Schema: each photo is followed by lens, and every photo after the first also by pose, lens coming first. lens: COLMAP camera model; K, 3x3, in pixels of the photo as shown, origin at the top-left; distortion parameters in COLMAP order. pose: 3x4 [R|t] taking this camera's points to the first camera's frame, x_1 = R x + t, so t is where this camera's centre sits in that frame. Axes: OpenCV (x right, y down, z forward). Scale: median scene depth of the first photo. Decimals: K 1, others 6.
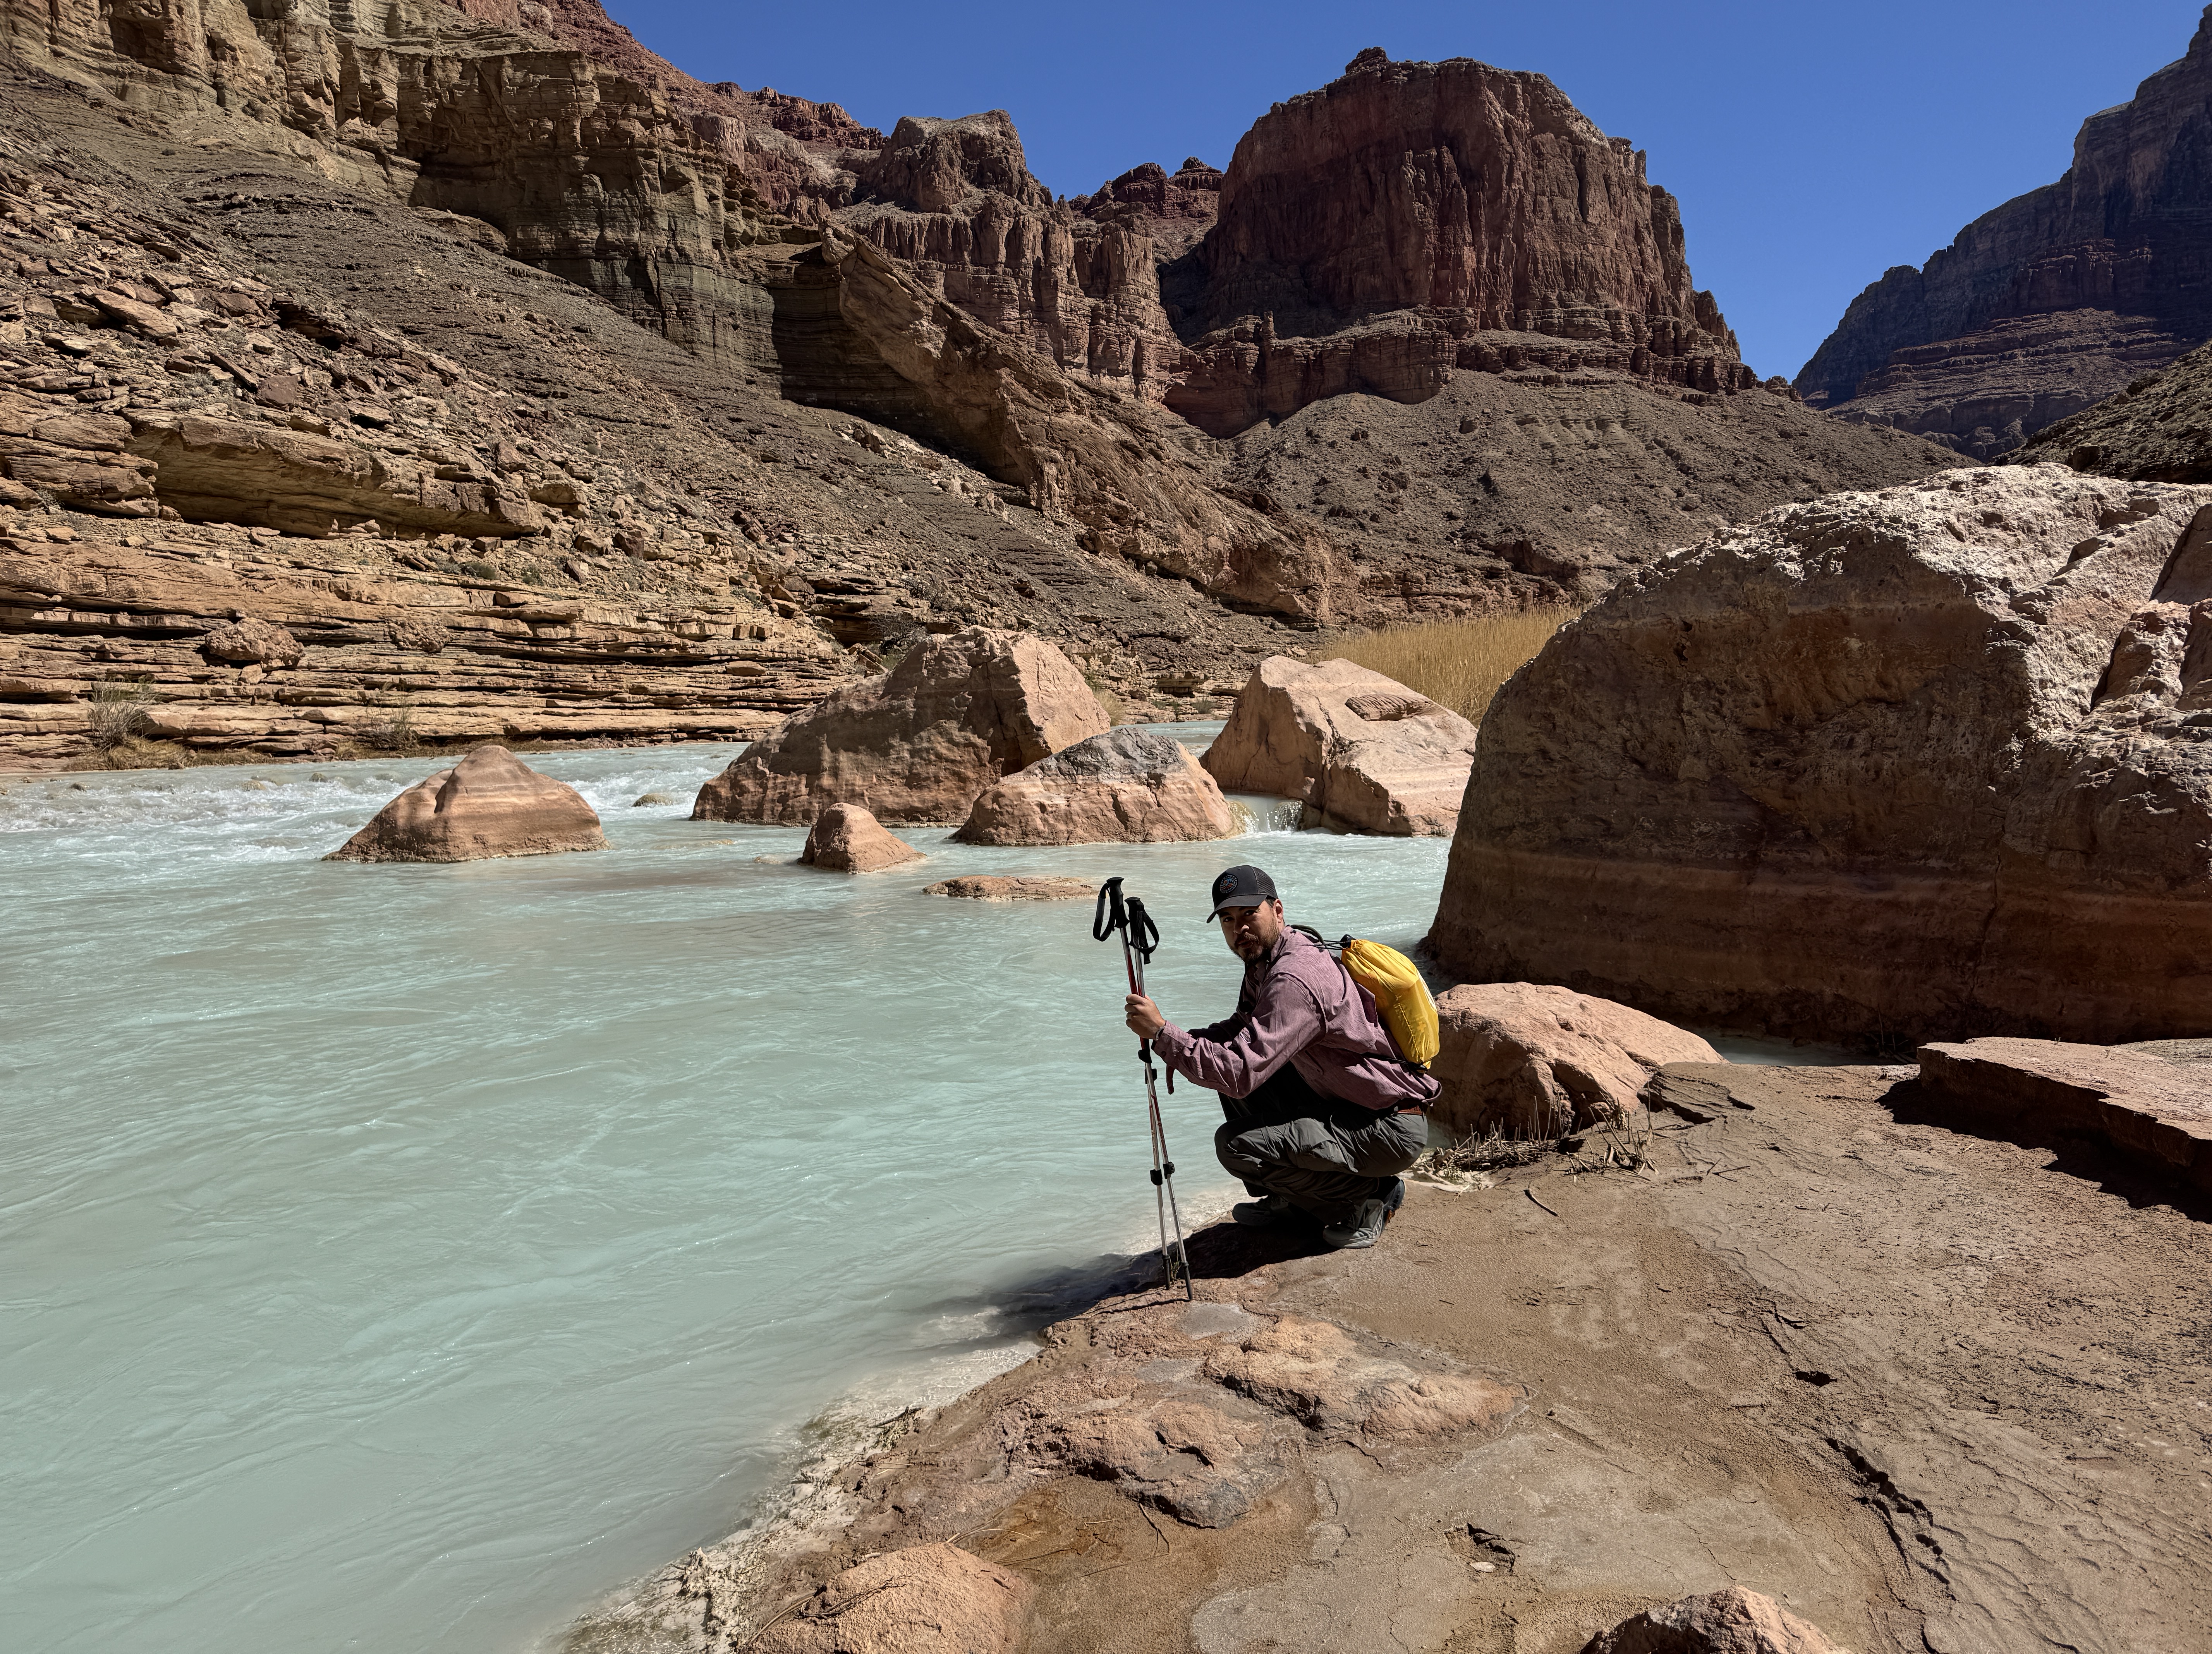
lens RADIAL K [[1556.1, 0, 1122.5], [0, 1556.1, 838.2], [0, 0, 1]] dist [0.055287, -0.061267]
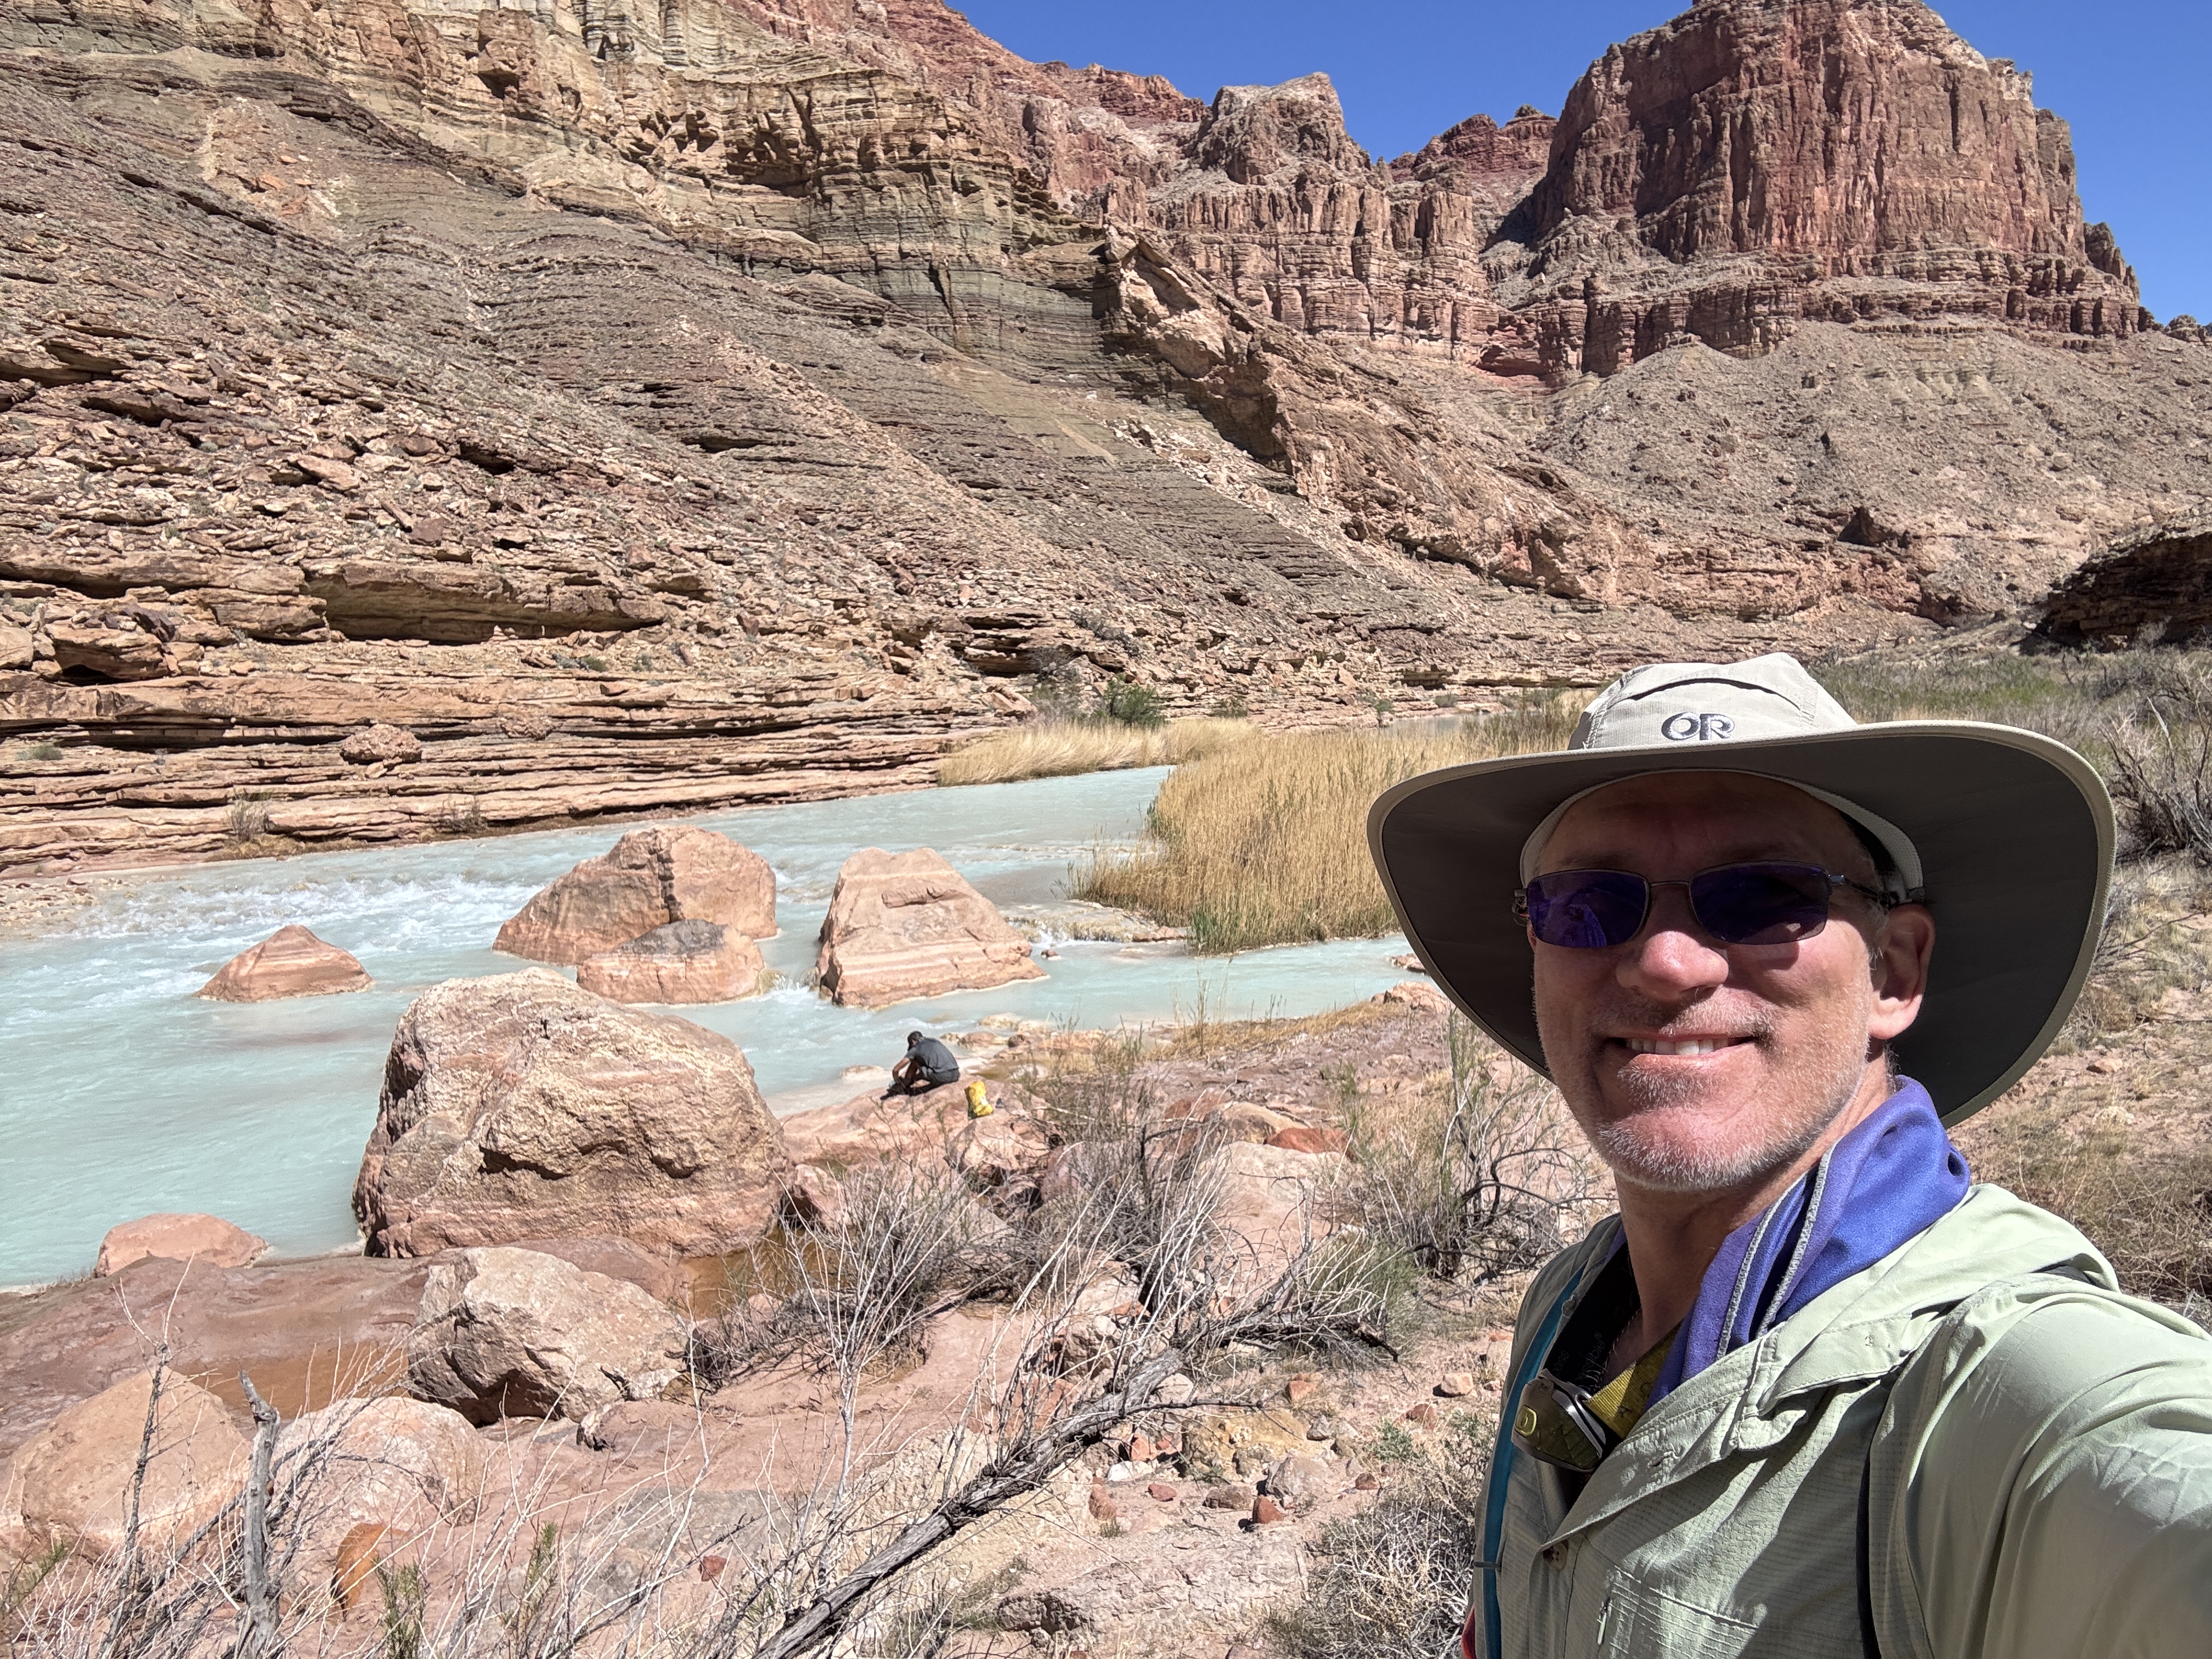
lens RADIAL K [[1541.4, 0, 1142.2], [0, 1541.4, 882.3], [0, 0, 1]] dist [0.076232, -0.093324]
pose [[0.981084, 0.030711, -0.191129, 0.225893], [-0.021139, 0.998428, 0.051919, -0.061427], [0.192423, -0.046897, 0.980191, -0.116279]]
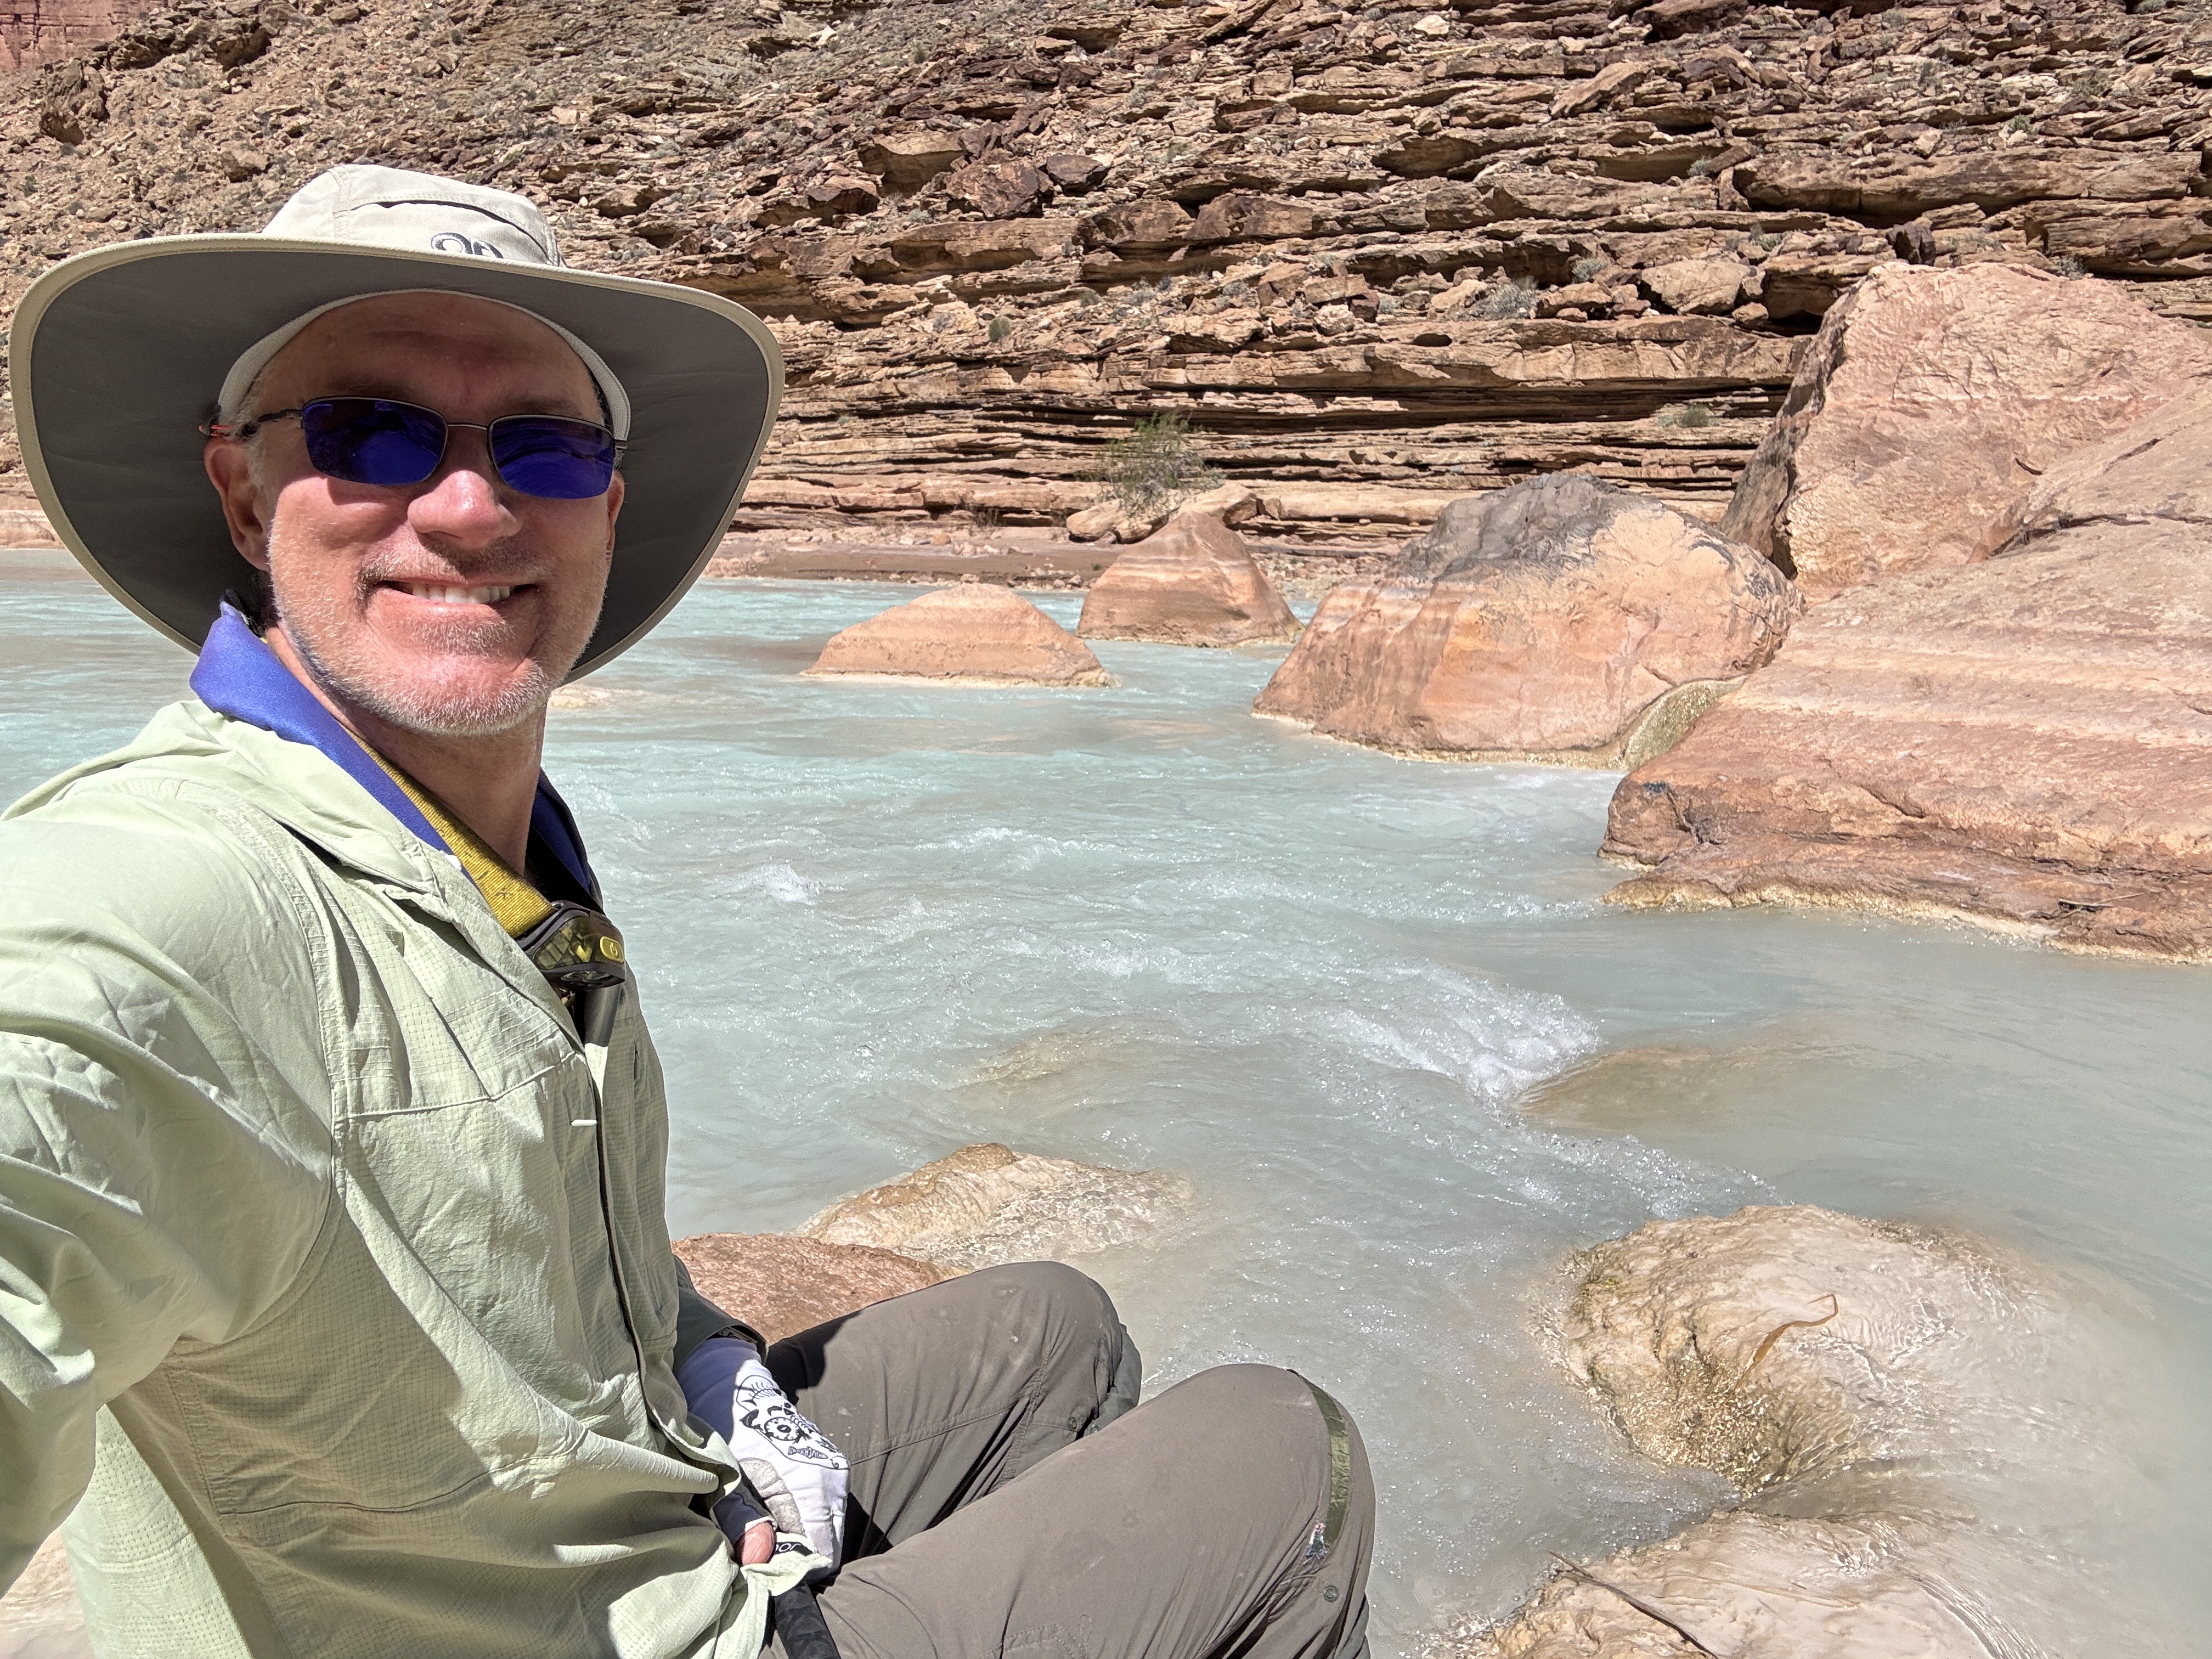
lens RADIAL K [[1541.4, 0, 1084.8], [0, 1541.4, 868.9], [0, 0, 1]] dist [0.076232, -0.093324]
pose [[0.084303, 0.227893, -0.970030, 0.129628], [-0.108412, 0.969814, 0.218420, -0.014350], [0.990525, 0.086749, 0.106464, 0.265383]]
